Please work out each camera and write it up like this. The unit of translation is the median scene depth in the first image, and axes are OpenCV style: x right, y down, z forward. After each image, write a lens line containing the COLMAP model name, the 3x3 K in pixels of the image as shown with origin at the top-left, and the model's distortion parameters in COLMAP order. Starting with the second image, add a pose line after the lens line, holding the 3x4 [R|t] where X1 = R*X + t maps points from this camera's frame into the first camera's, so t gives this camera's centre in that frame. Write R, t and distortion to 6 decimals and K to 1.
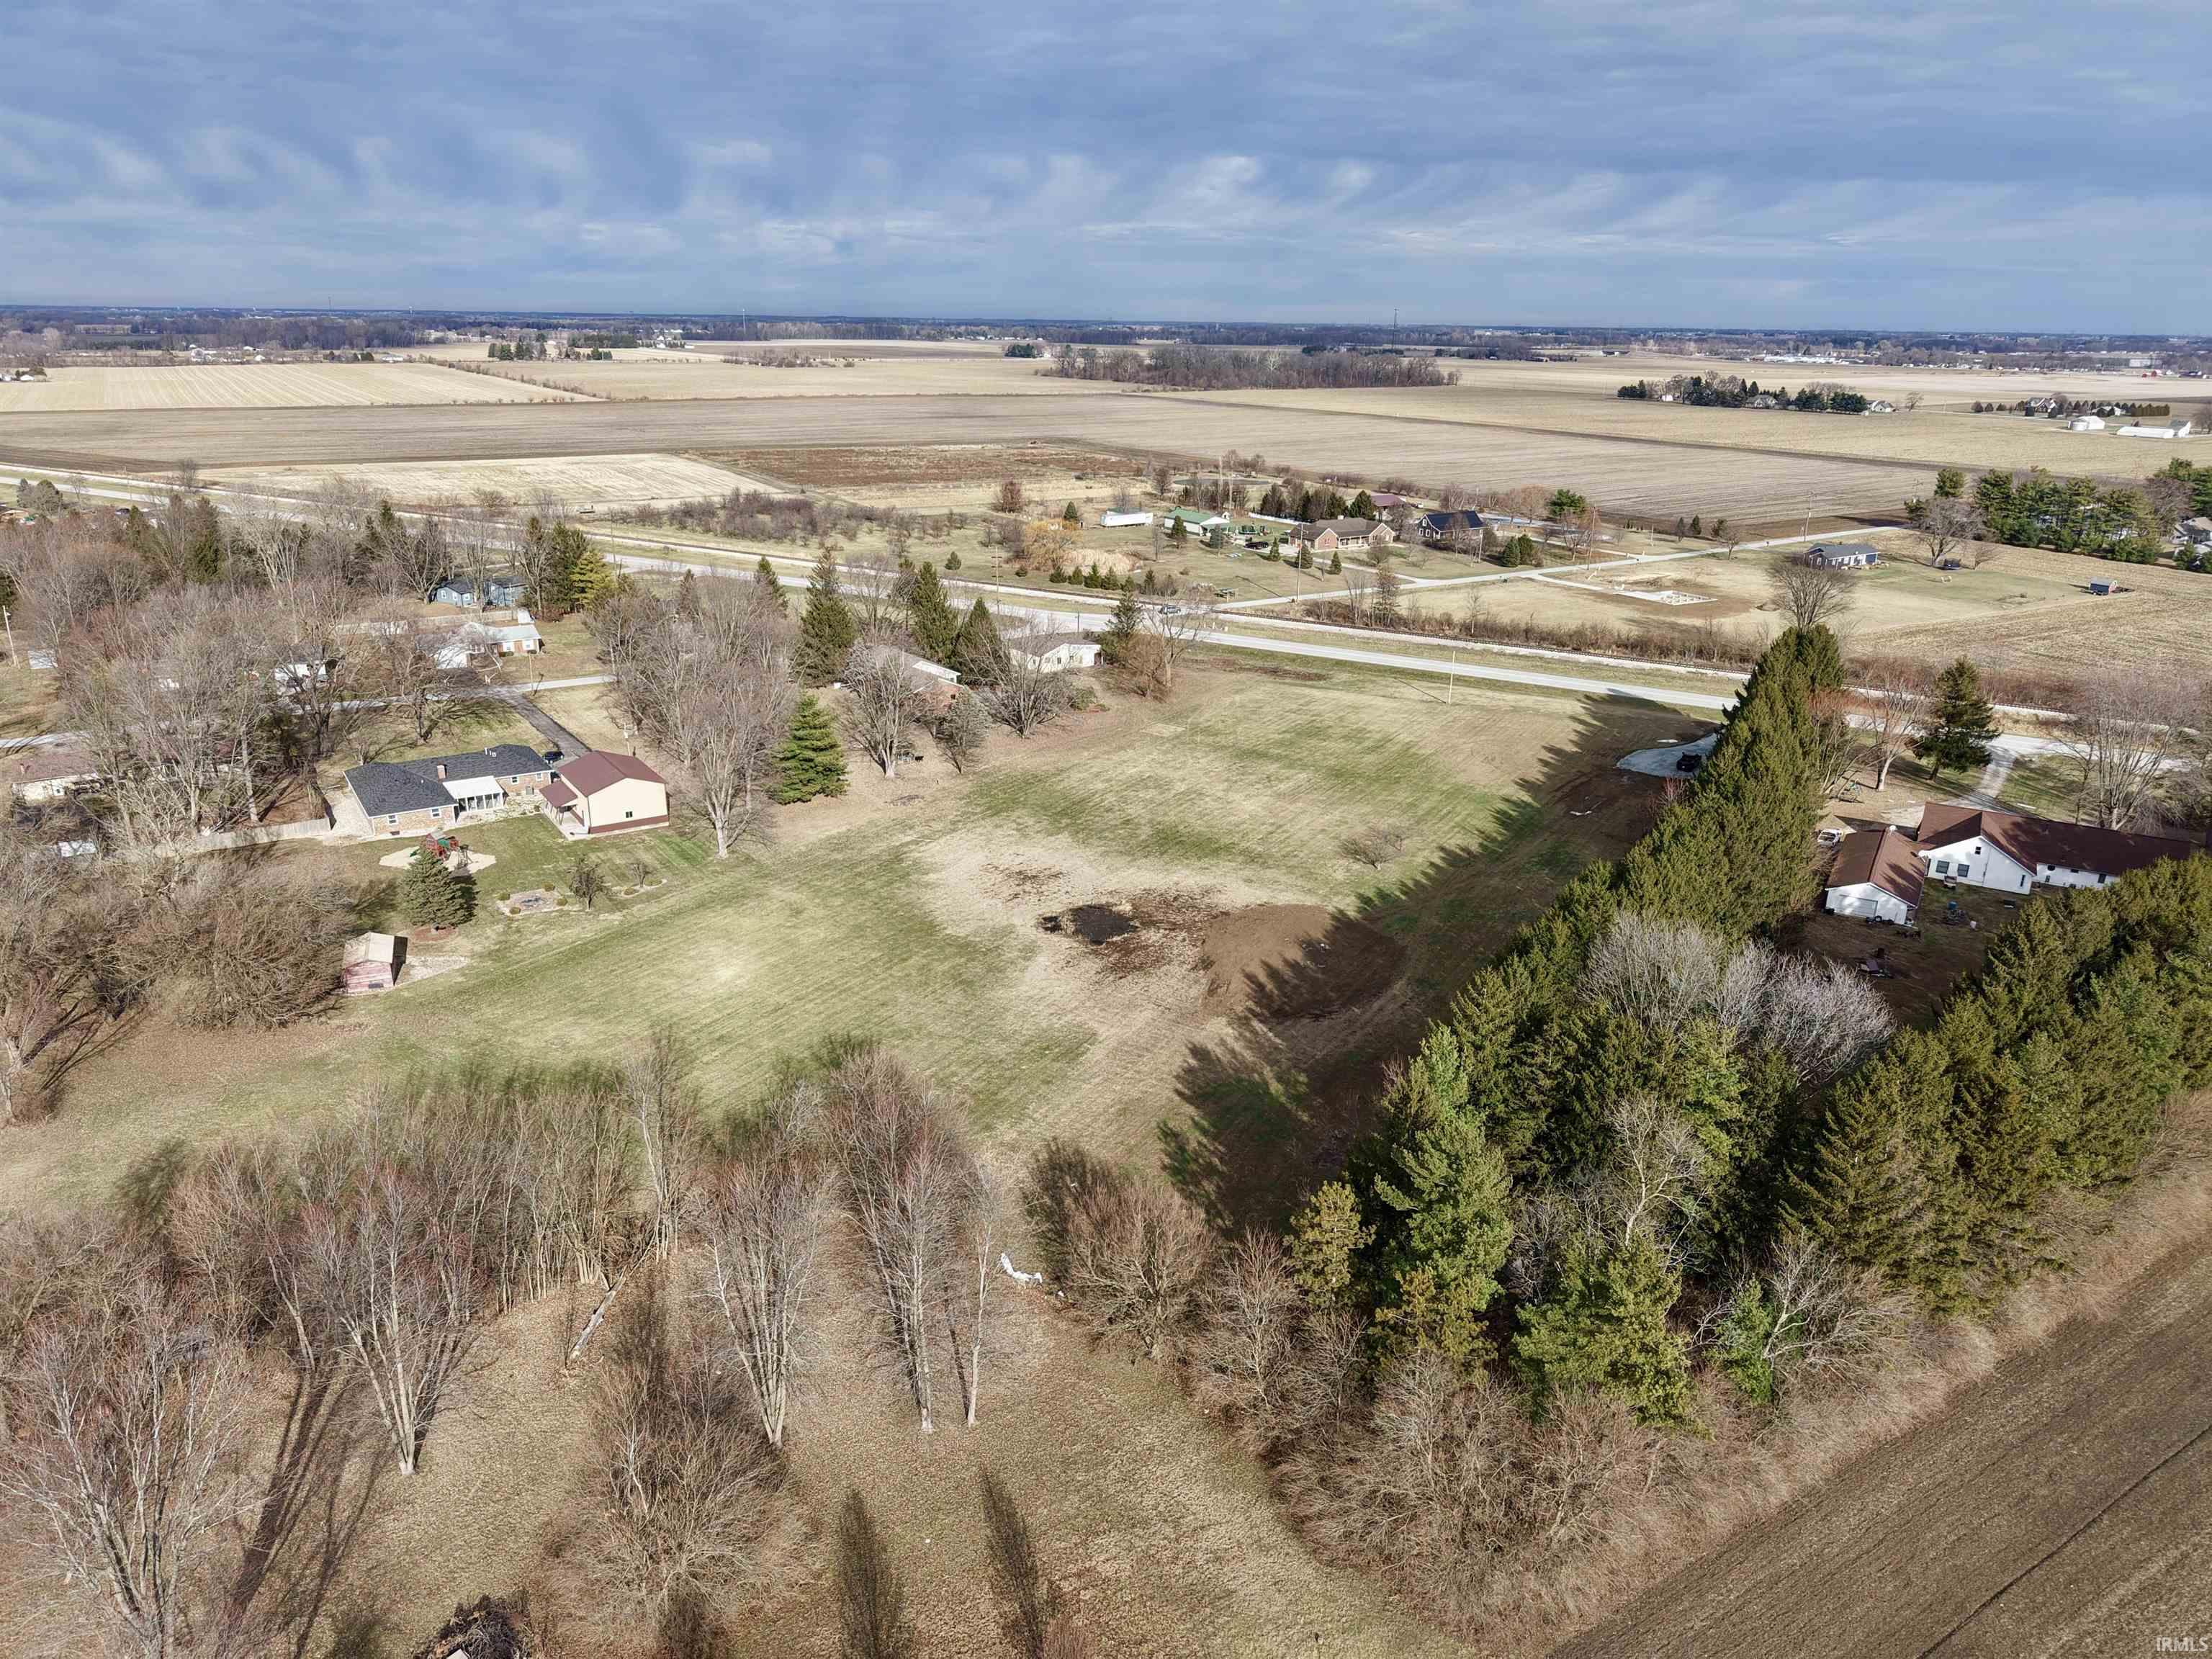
lens RADIAL K [[1509.0, 0, 1115.2], [0, 1509.0, 890.5], [0, 0, 1]] dist [0.022885, -0.022413]
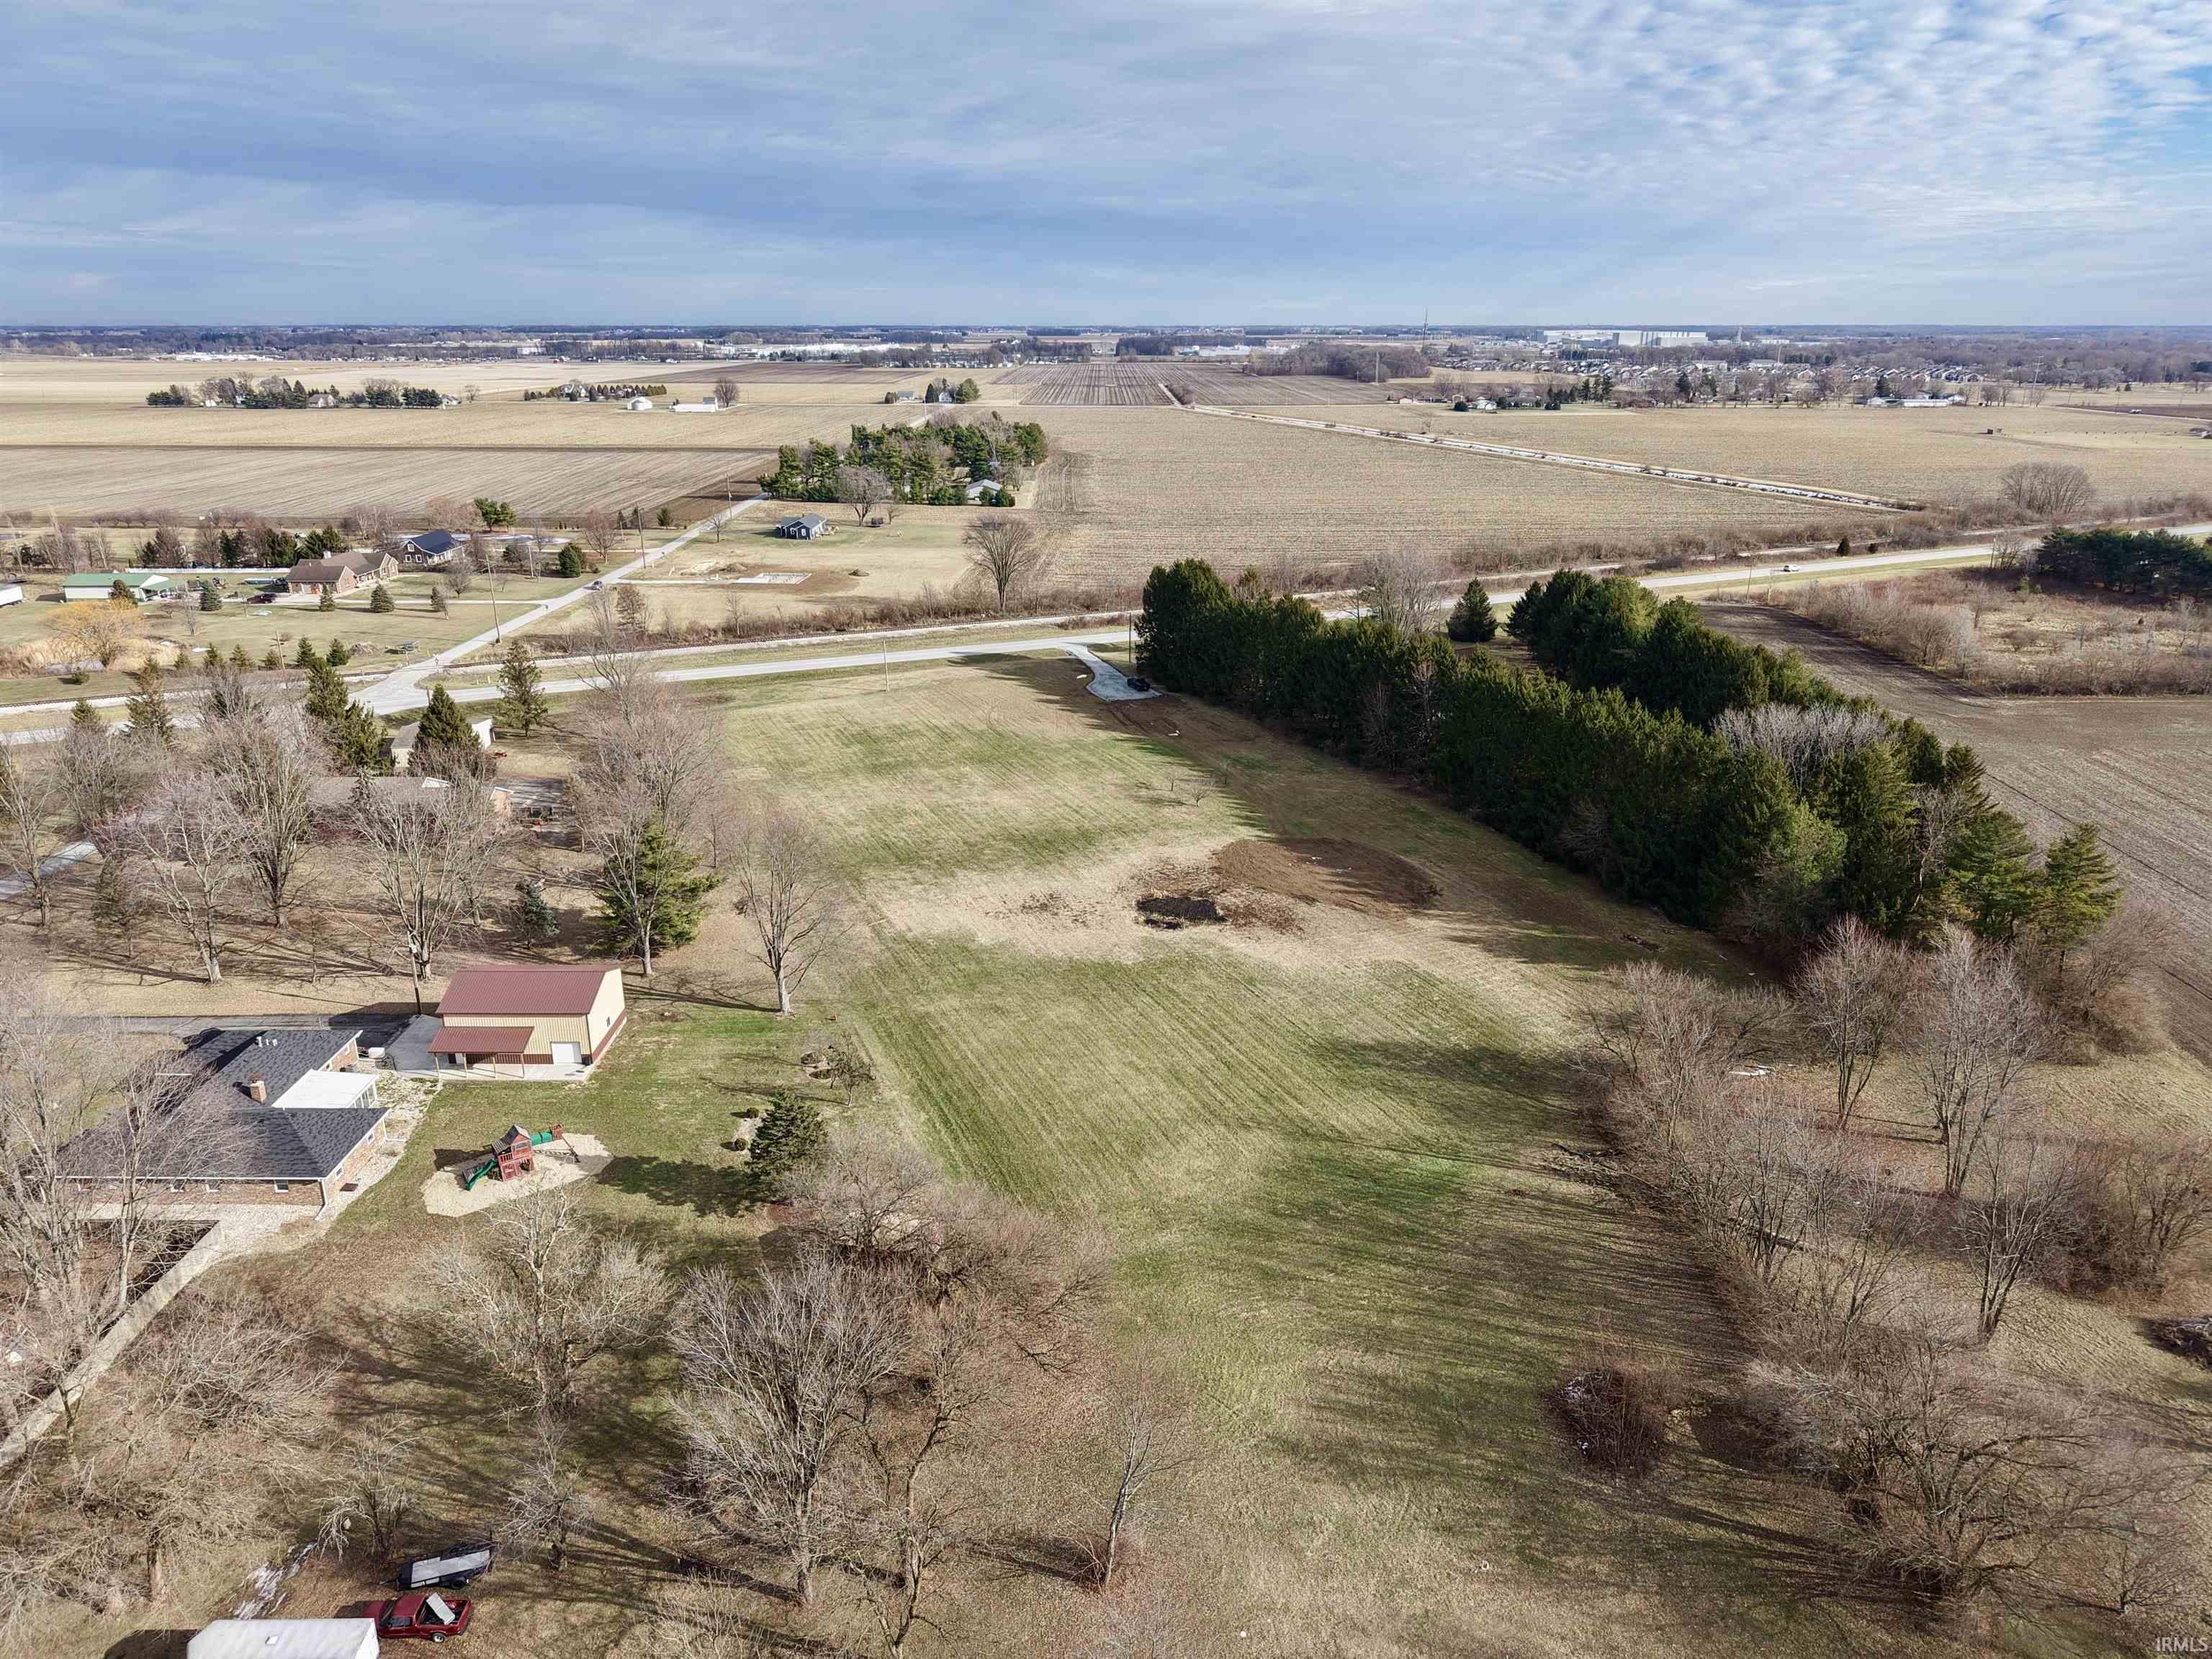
lens RADIAL K [[1509.0, 0, 1177.0], [0, 1509.0, 785.5], [0, 0, 1]] dist [0.022885, -0.022413]
pose [[0.528525, -0.261229, 0.807726, -0.272646], [0.307169, 0.945855, 0.104910, -0.055475], [-0.791397, 0.192661, 0.580149, 0.124891]]
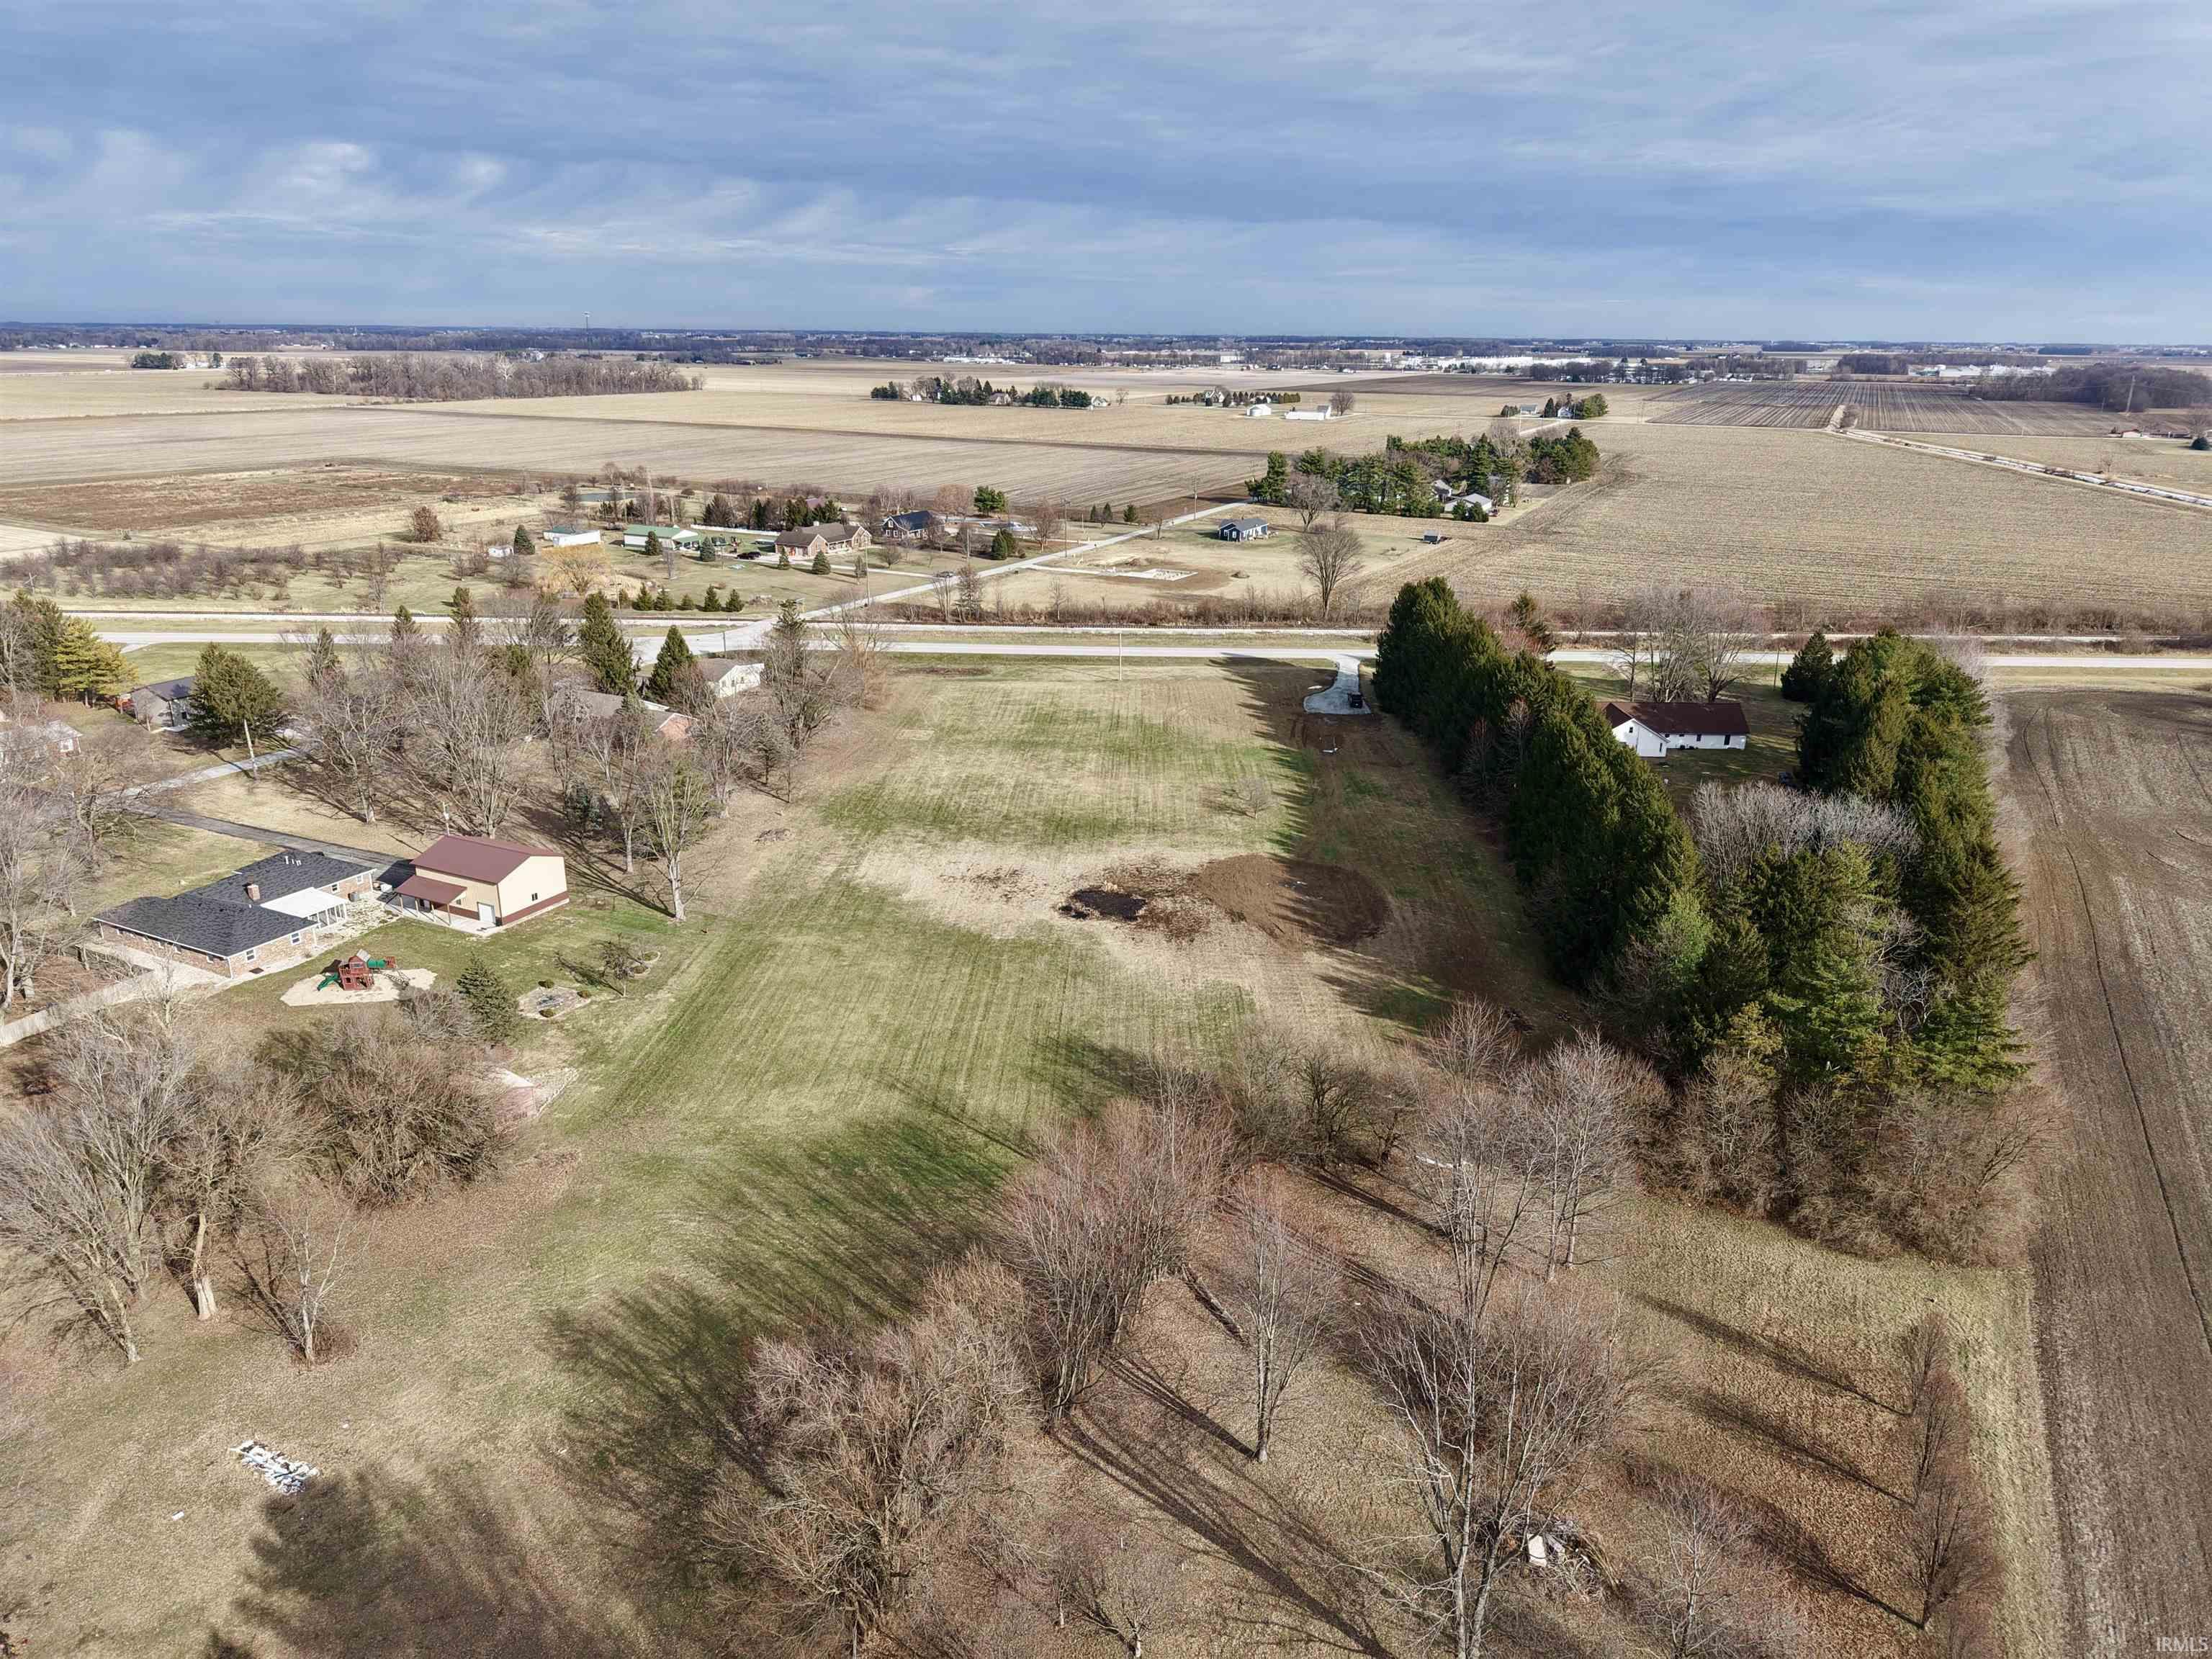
lens RADIAL K [[1509.0, 0, 1154.6], [0, 1509.0, 868.1], [0, 0, 1]] dist [0.022885, -0.022413]
pose [[0.853258, -0.178658, 0.489931, -0.164346], [0.185731, 0.981990, 0.034624, -0.011089], [-0.487293, 0.061452, 0.871073, 0.017715]]
